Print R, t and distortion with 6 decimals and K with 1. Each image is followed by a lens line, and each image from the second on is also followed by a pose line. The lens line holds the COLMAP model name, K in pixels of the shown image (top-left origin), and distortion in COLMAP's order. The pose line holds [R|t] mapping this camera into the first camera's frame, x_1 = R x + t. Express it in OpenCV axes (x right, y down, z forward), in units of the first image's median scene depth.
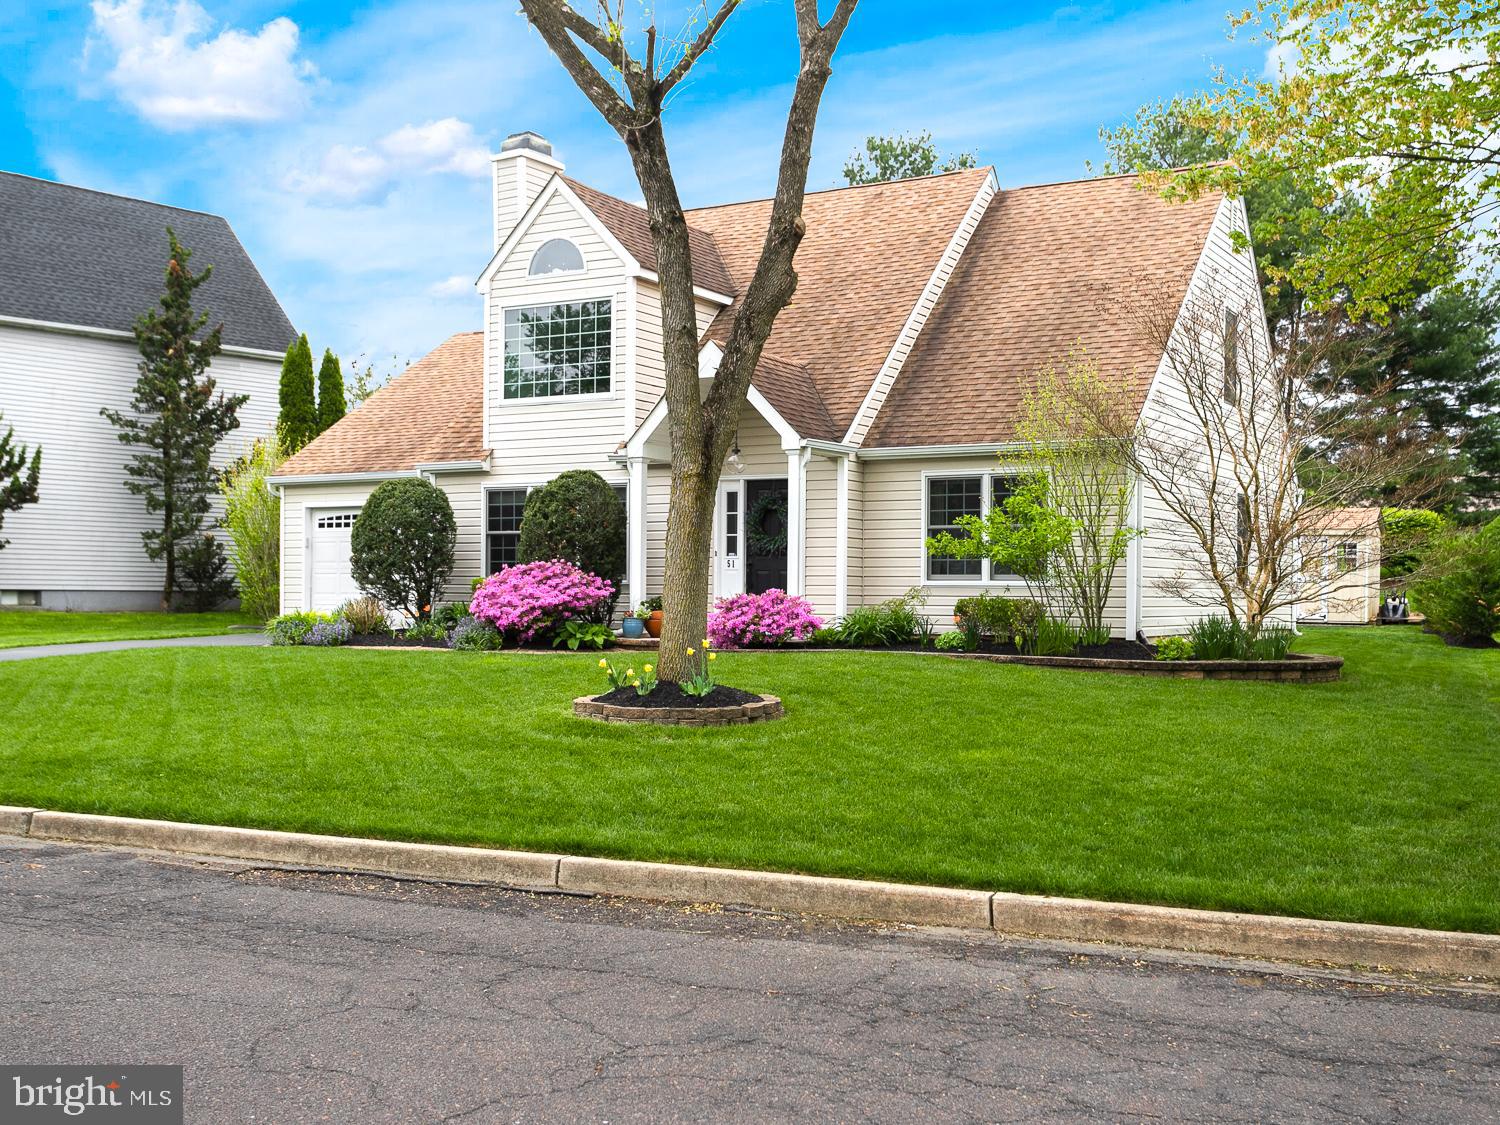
lens RADIAL K [[1347.3, 0, 750.0], [0, 1347.3, 562.5], [0, 0, 1]] dist [0.014886, 0.007032]
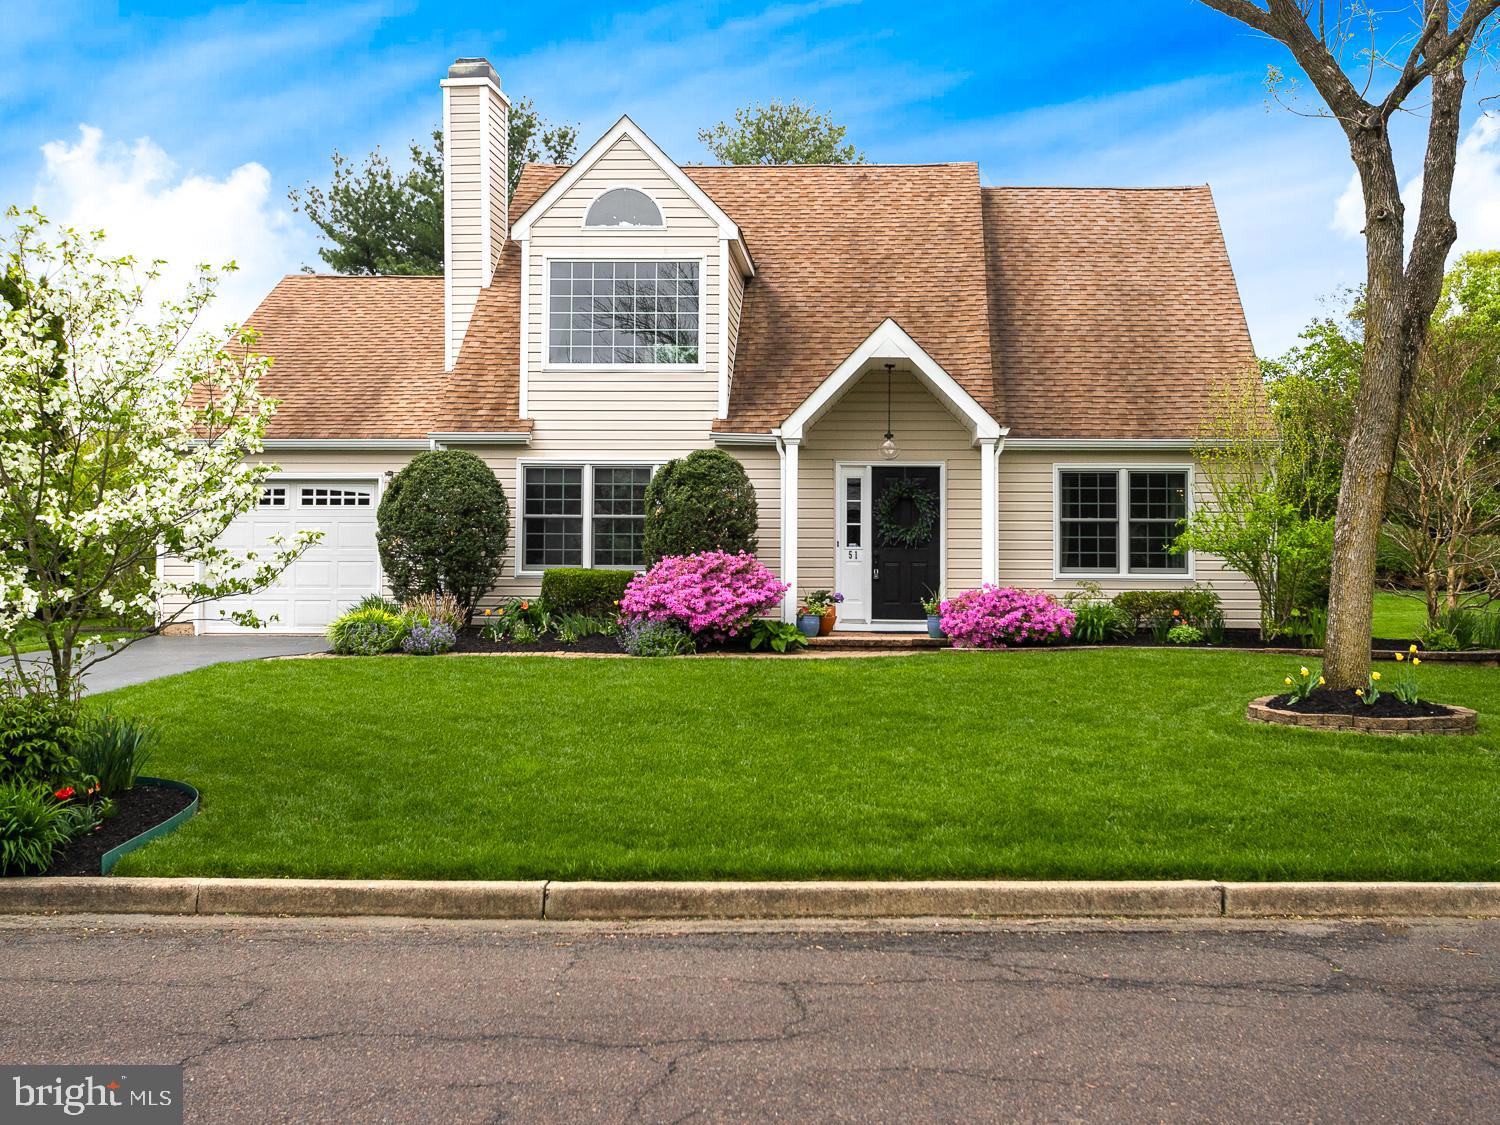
lens RADIAL K [[1371.0, 0, 750.2], [0, 1371.0, 504.2], [0, 0, 1]] dist [-0.007621, 0.007545]
pose [[0.912923, 0.019348, 0.407672, -0.447814], [-0.008679, 0.999570, -0.028003, -0.006572], [-0.408039, 0.022026, 0.912699, 0.147596]]
